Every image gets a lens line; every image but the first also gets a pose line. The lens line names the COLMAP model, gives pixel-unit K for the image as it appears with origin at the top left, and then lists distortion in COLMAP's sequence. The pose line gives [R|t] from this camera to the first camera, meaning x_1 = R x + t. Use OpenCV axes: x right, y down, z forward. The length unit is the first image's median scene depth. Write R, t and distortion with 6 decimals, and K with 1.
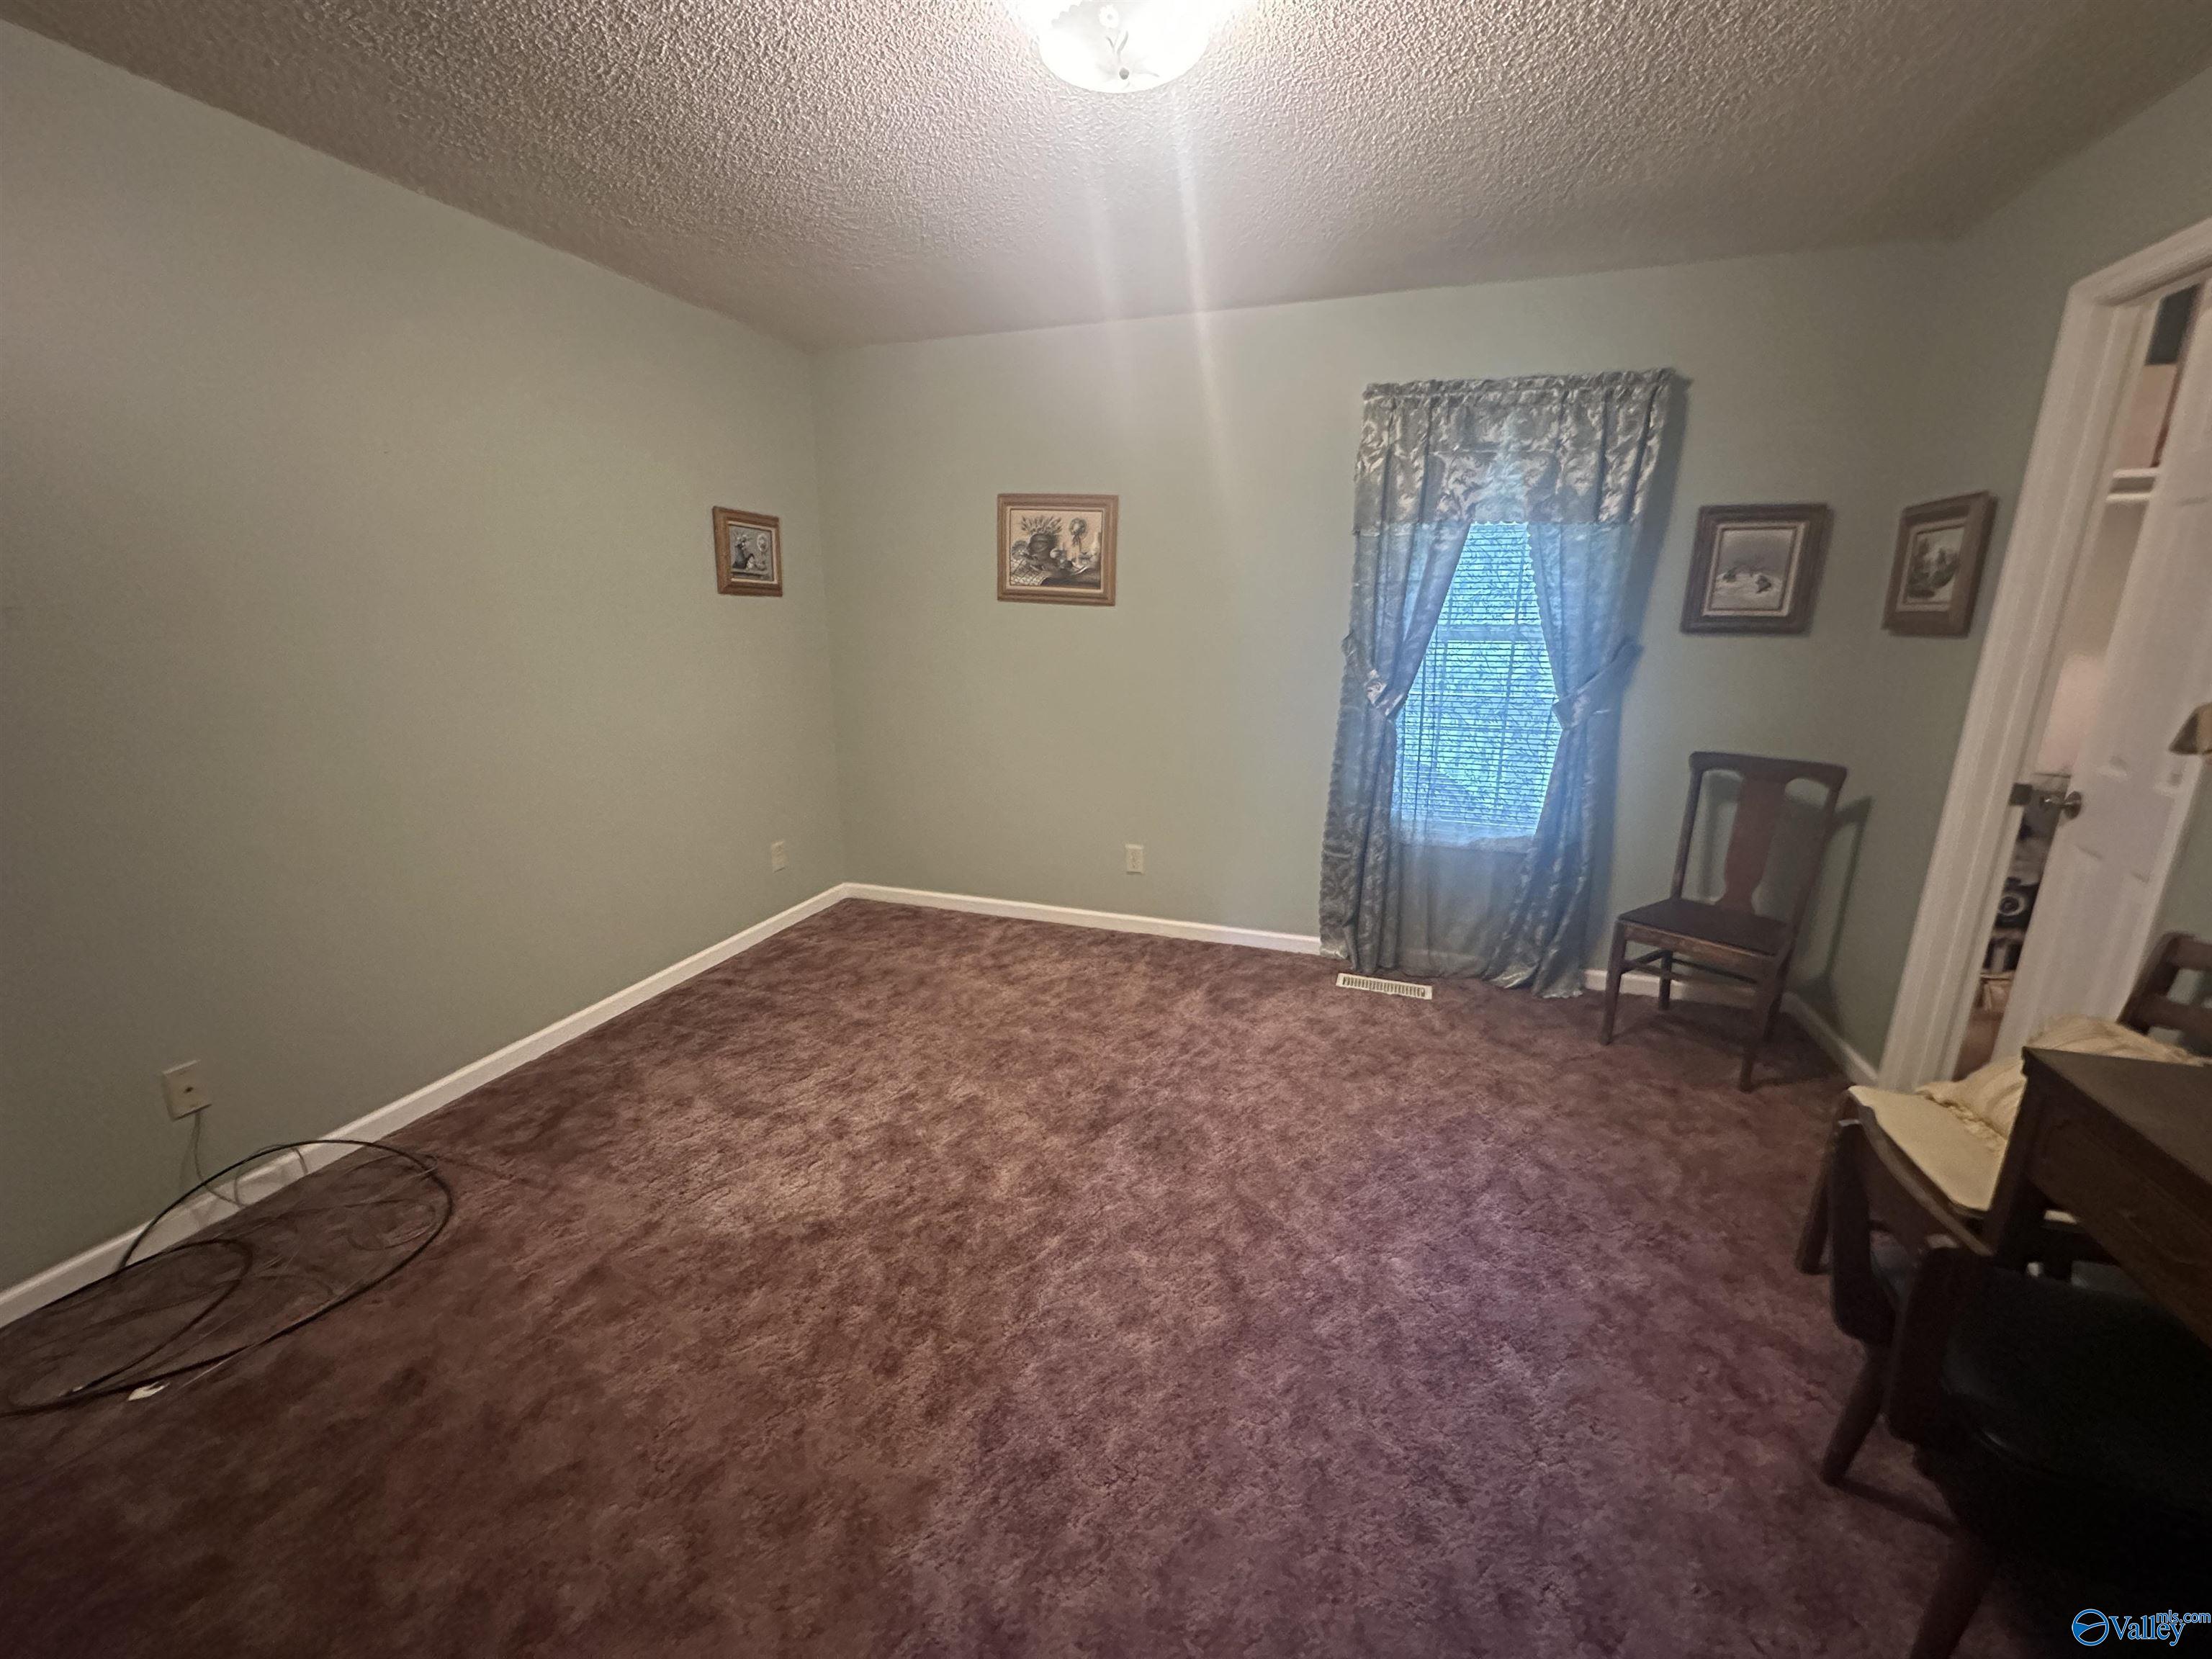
lens RADIAL K [[884.9, 0, 1105.5], [0, 884.9, 828.9], [0, 0, 1]] dist [-0.001871, -0.000357]
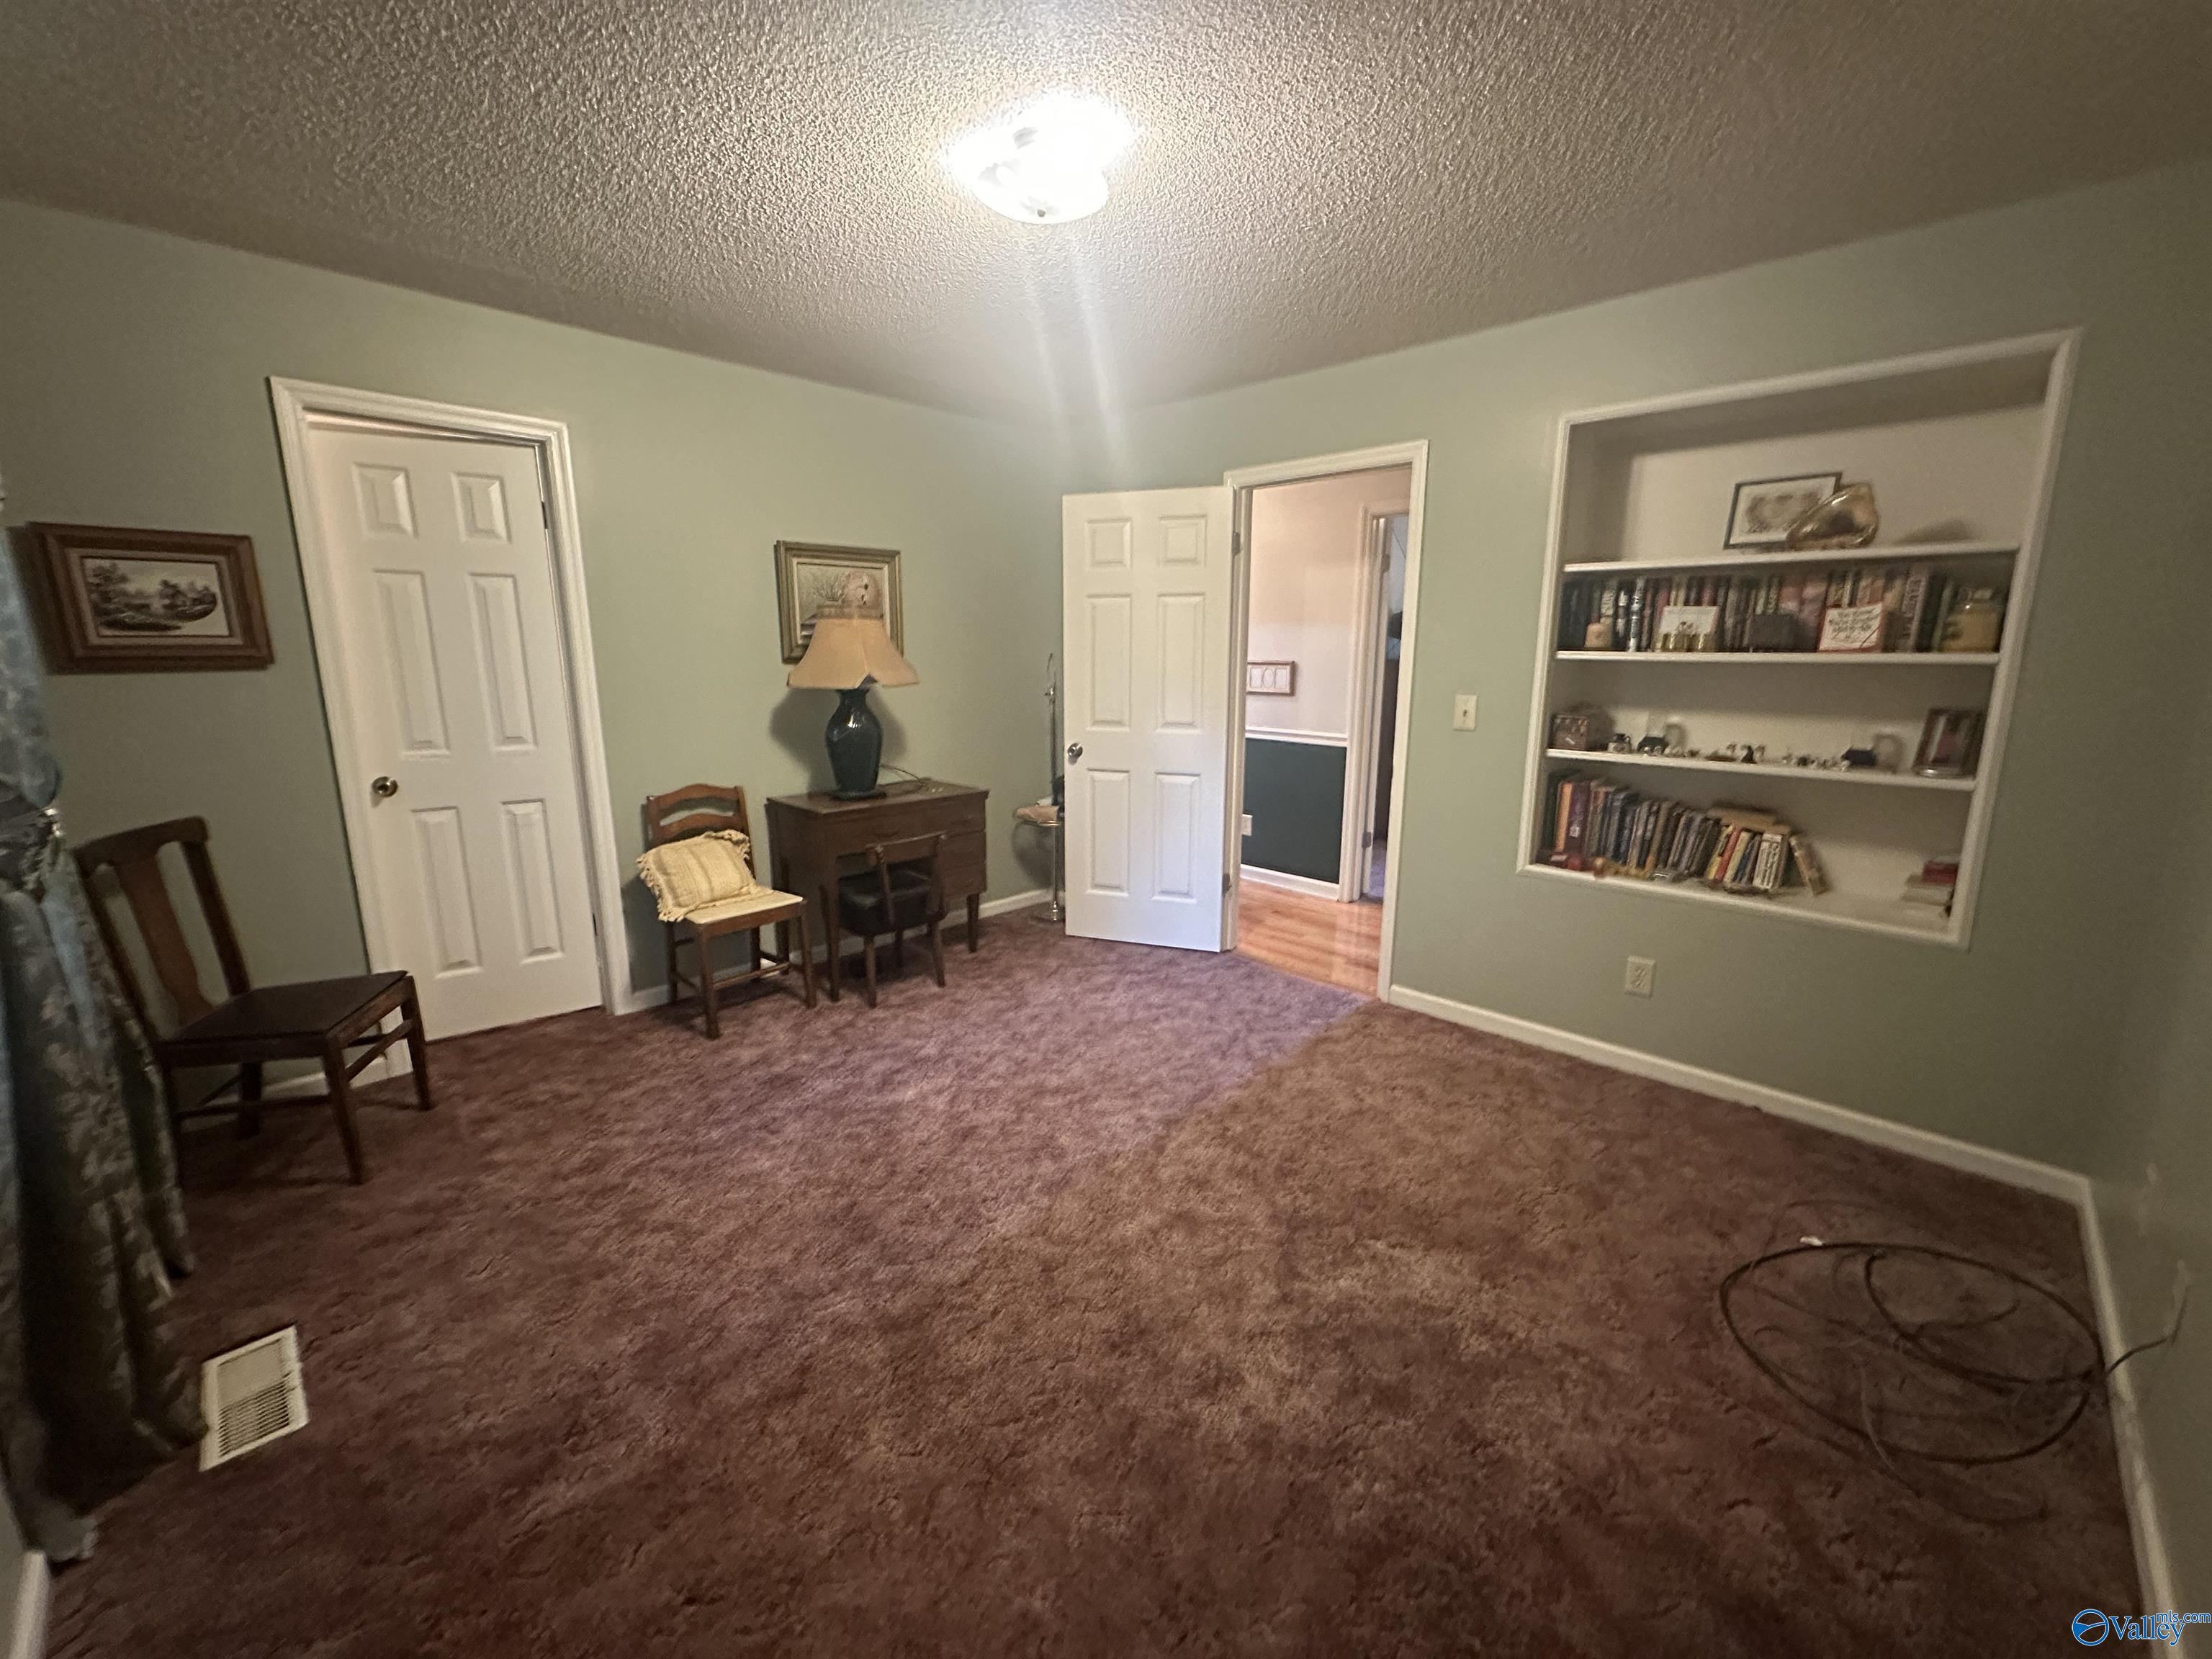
lens RADIAL K [[884.9, 0, 1100.5], [0, 884.9, 826.4], [0, 0, 1]] dist [-0.001871, -0.000357]
pose [[-0.902723, -0.094838, 0.419638, -0.417978], [0.096693, 0.905721, 0.412699, -0.382867], [-0.419215, 0.413130, -0.808445, 1.497183]]
